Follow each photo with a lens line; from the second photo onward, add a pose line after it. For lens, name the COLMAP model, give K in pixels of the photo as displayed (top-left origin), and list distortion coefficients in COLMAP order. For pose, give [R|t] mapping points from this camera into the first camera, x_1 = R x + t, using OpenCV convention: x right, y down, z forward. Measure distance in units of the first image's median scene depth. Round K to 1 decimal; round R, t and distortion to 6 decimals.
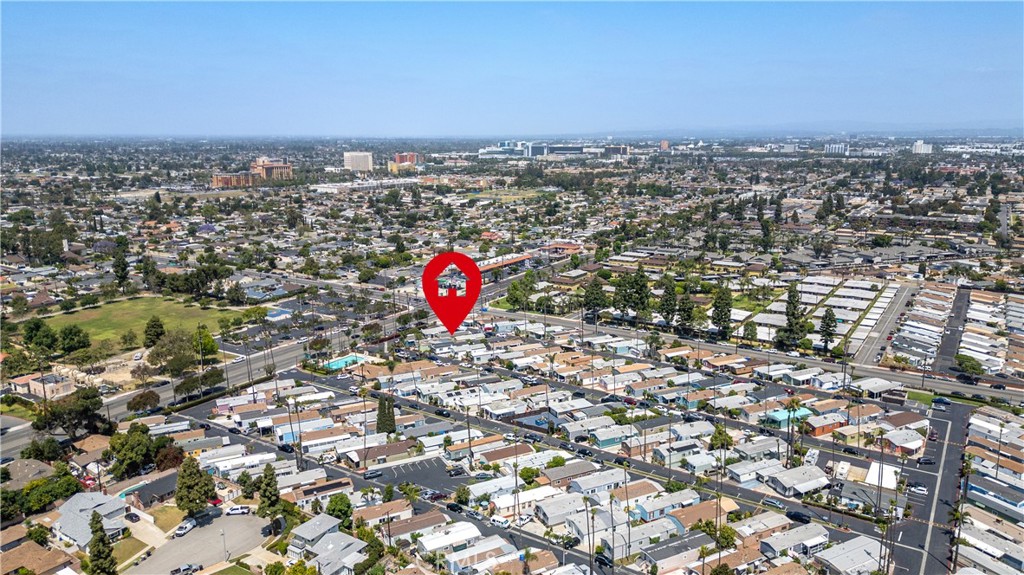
lens RADIAL K [[711.6, 0, 516.1], [0, 711.6, 281.6], [0, 0, 1]] dist [0.062222, -0.055278]
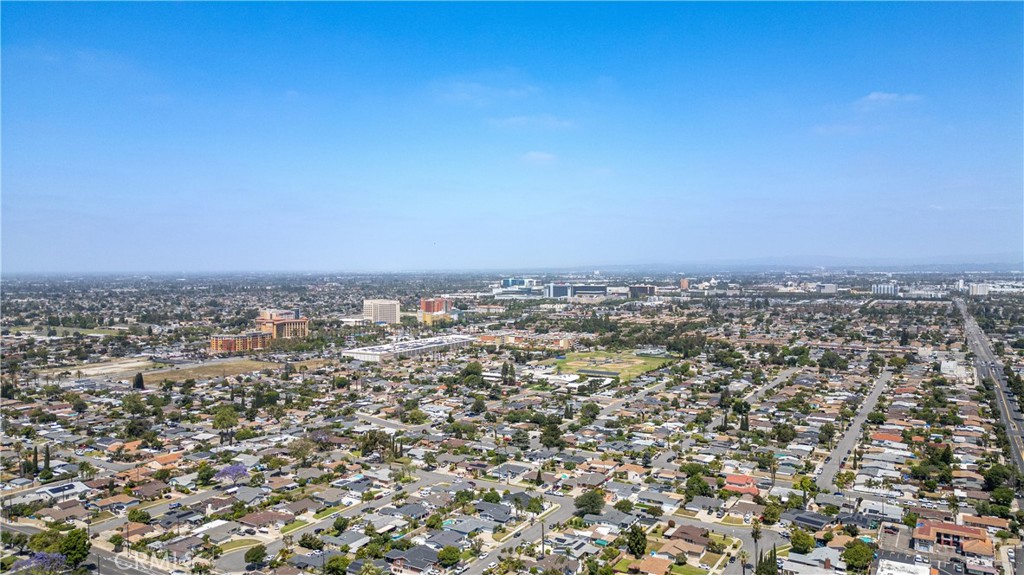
lens RADIAL K [[711.6, 0, 516.1], [0, 711.6, 281.6], [0, 0, 1]] dist [0.062222, -0.055278]
pose [[0.999321, -0.005759, 0.036389, -0.096151], [0.012306, 0.983156, -0.182352, -0.048954], [-0.034726, 0.182676, 0.982560, 0.172080]]
